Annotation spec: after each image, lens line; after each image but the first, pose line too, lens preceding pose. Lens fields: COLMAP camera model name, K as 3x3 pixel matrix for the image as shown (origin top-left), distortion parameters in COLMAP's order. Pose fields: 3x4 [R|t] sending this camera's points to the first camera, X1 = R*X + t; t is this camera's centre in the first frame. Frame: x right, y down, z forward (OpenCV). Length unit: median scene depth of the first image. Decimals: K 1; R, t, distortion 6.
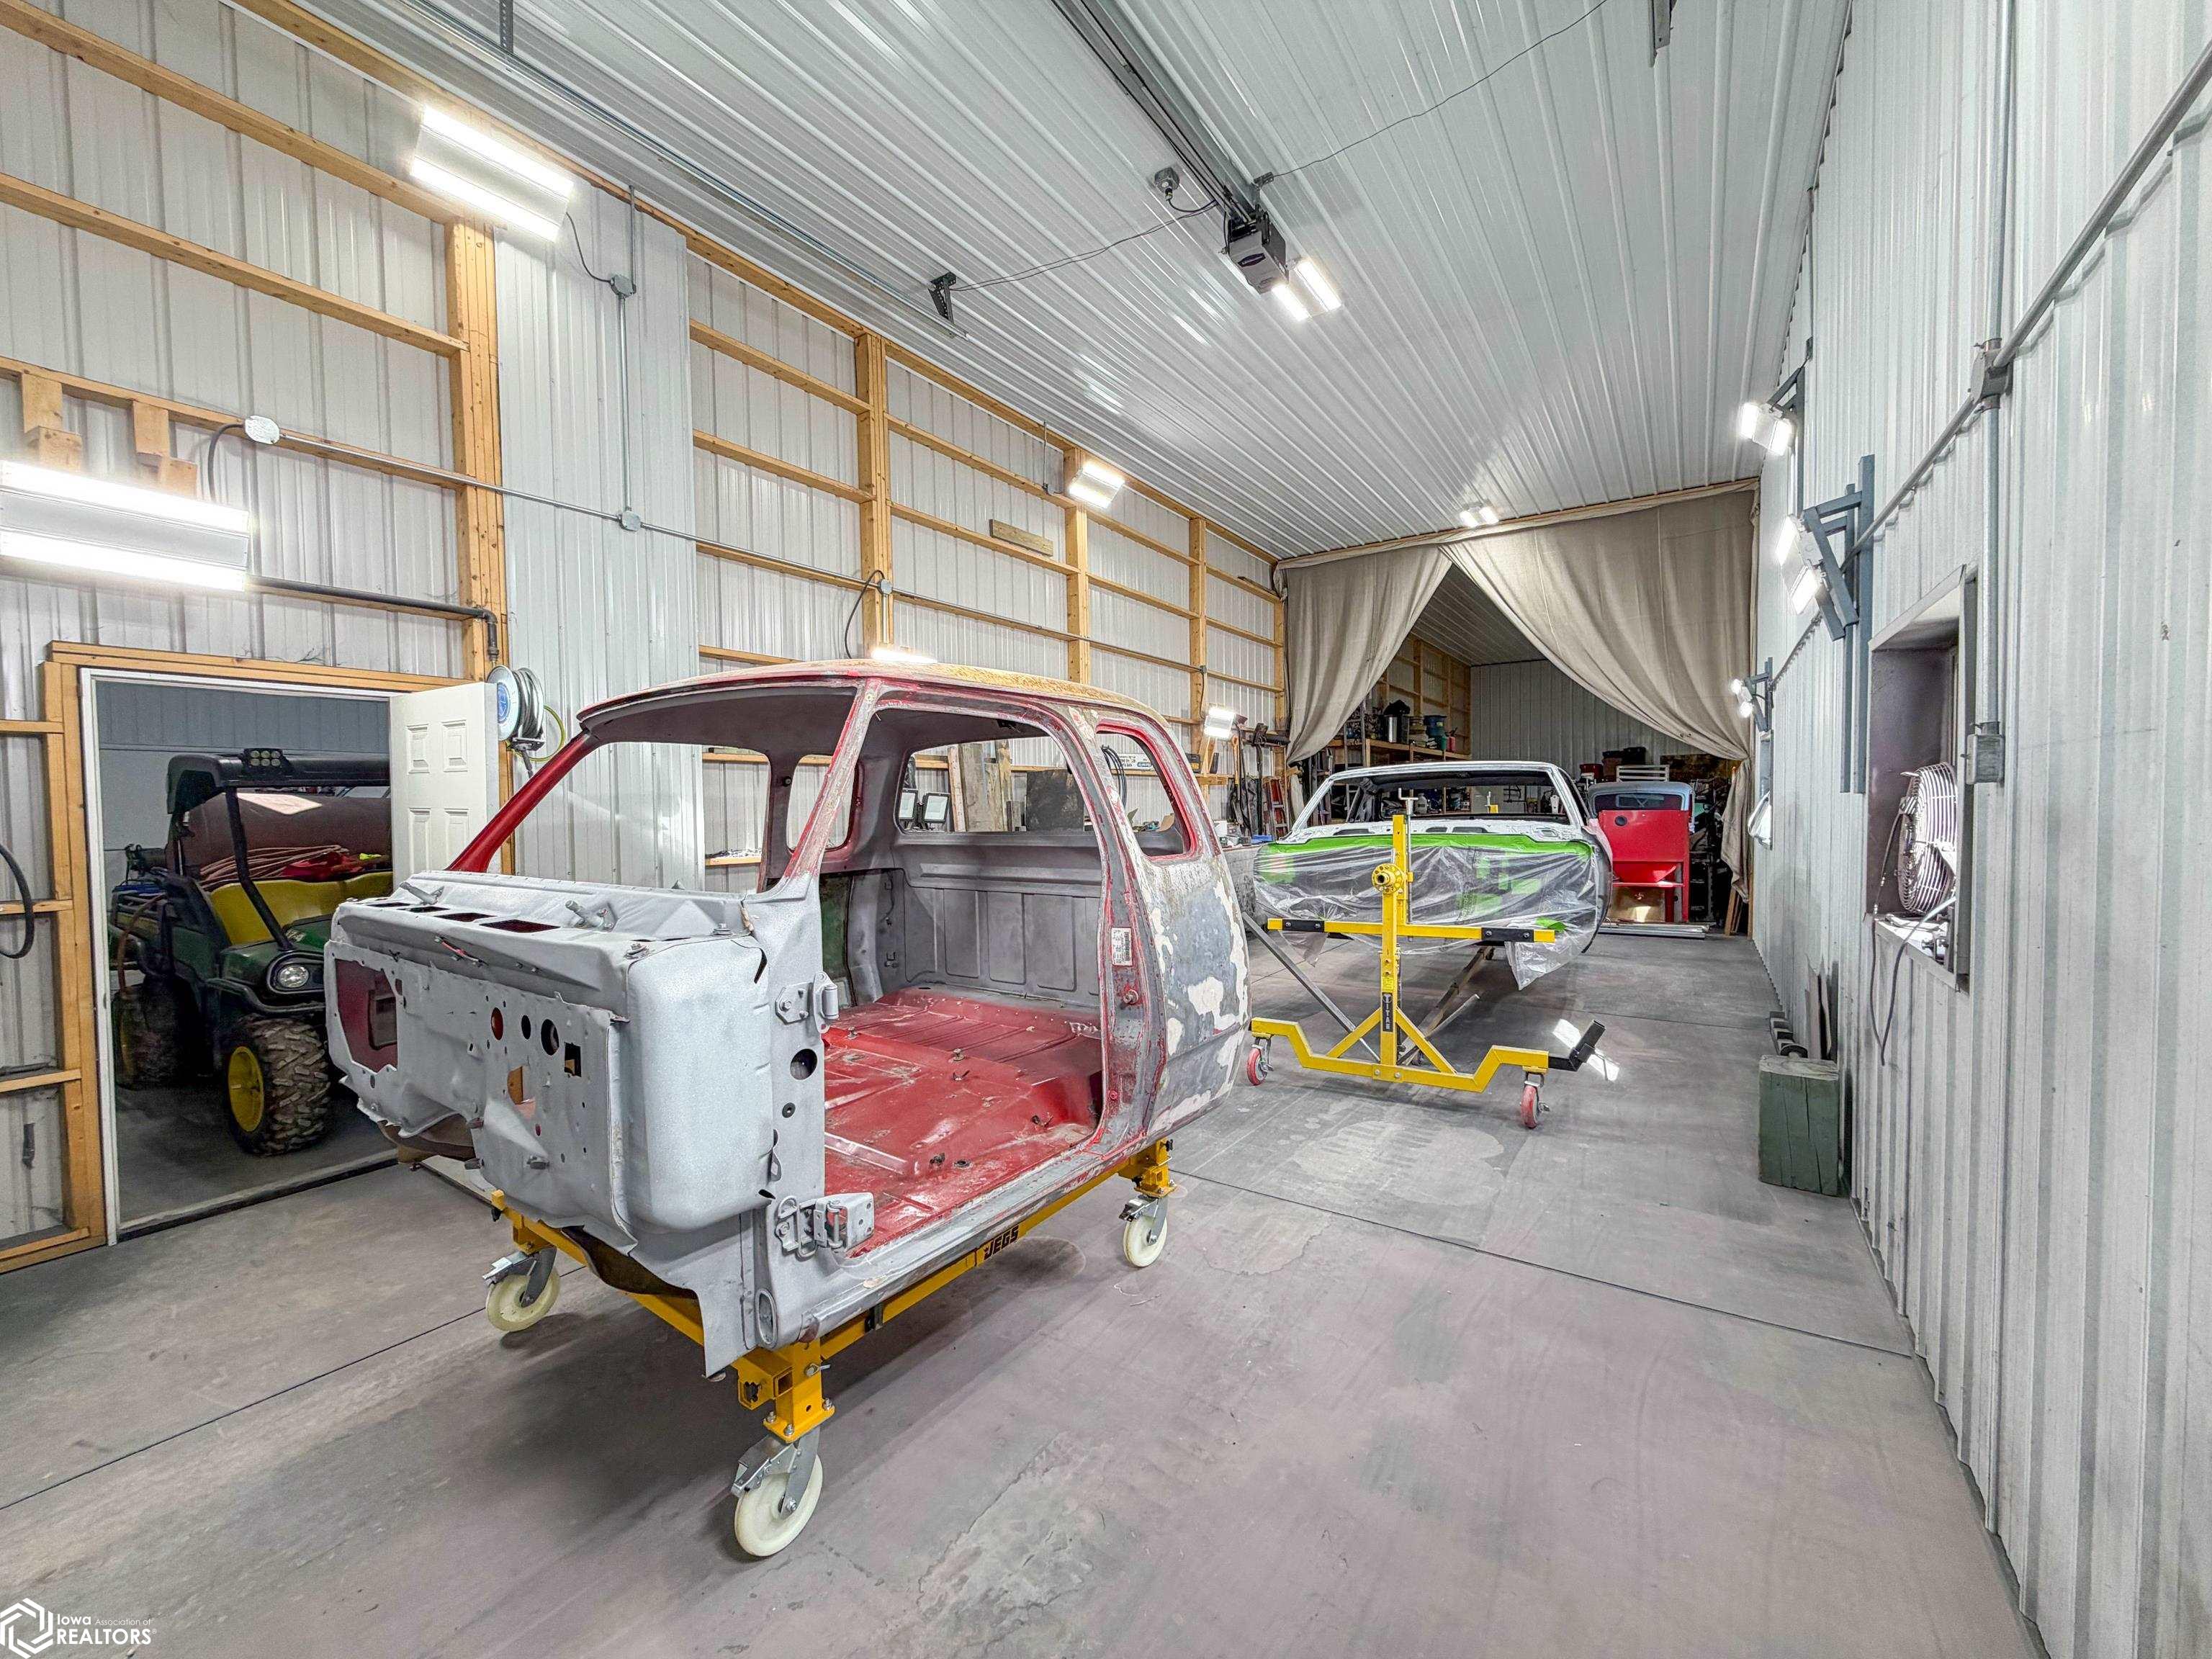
lens RADIAL K [[881.4, 0, 1096.3], [0, 881.4, 826.2], [0, 0, 1]] dist [0.000607, 0.000222]
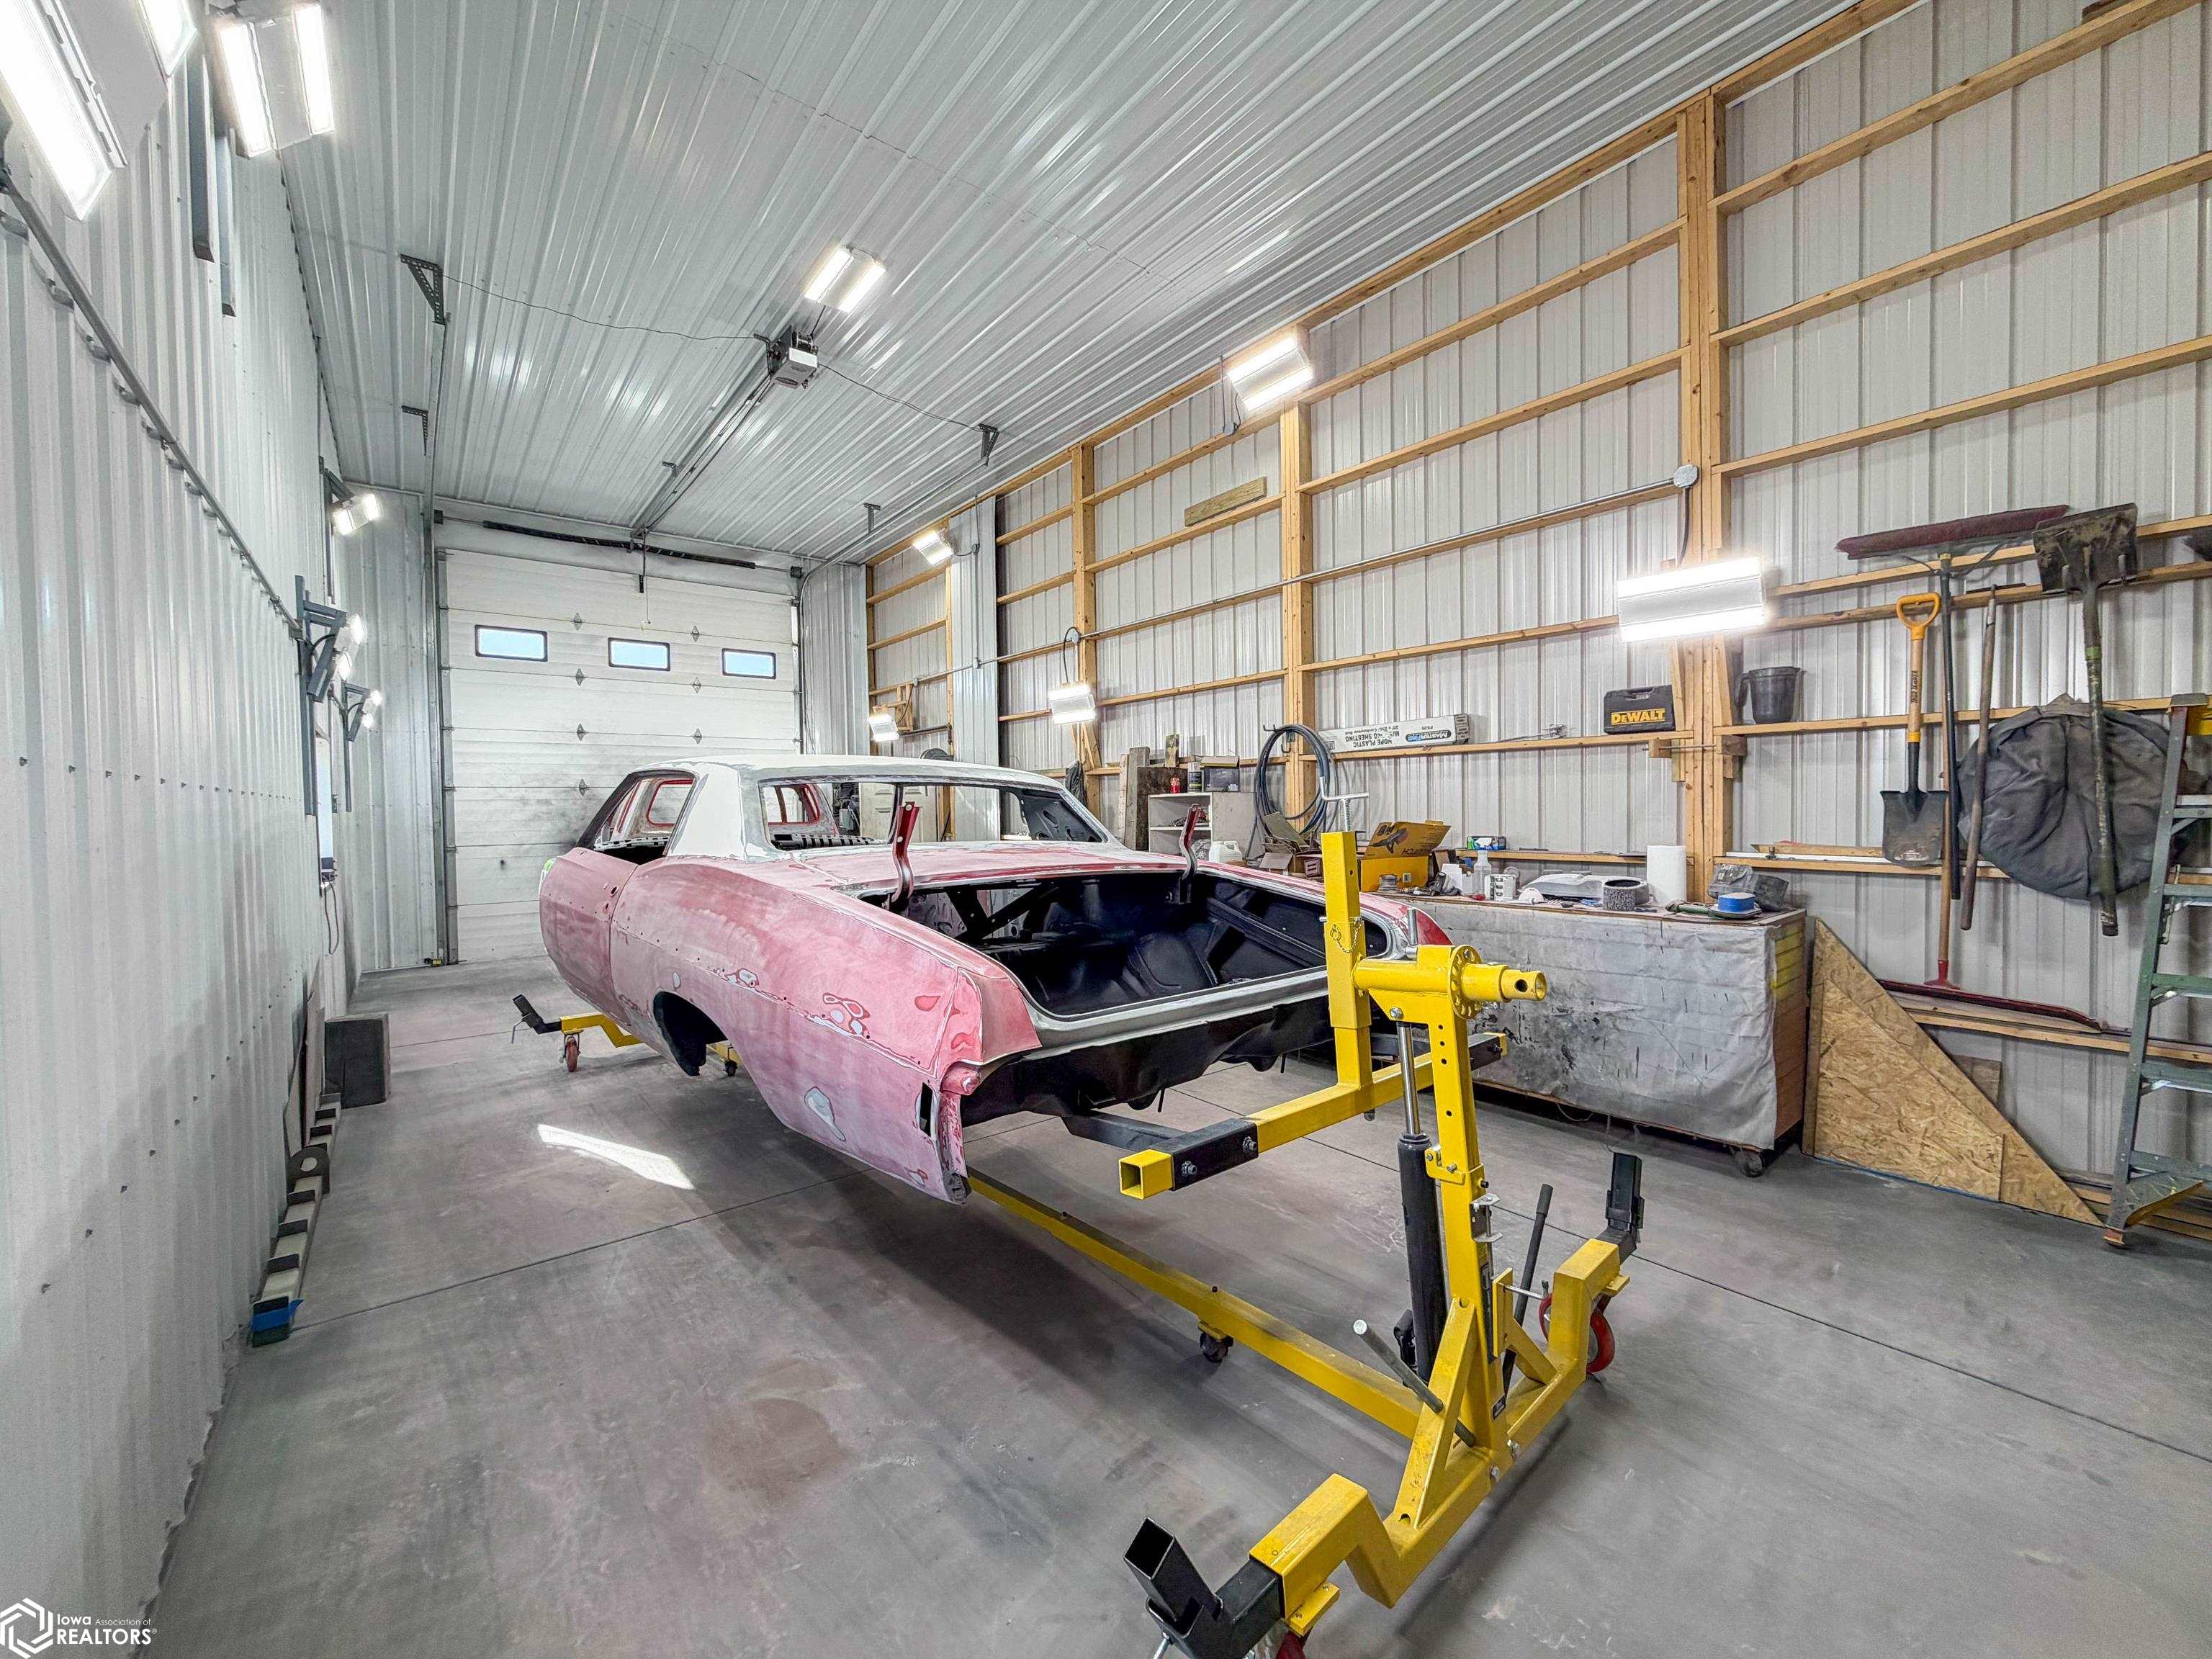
lens RADIAL K [[881.4, 0, 1096.1], [0, 881.4, 833.7], [0, 0, 1]] dist [0.000607, 0.000222]
pose [[-0.308896, 0.041057, -0.950209, 1.068806], [-0.012662, 0.998802, 0.047273, -0.049535], [0.951011, 0.026634, -0.308006, 1.543363]]
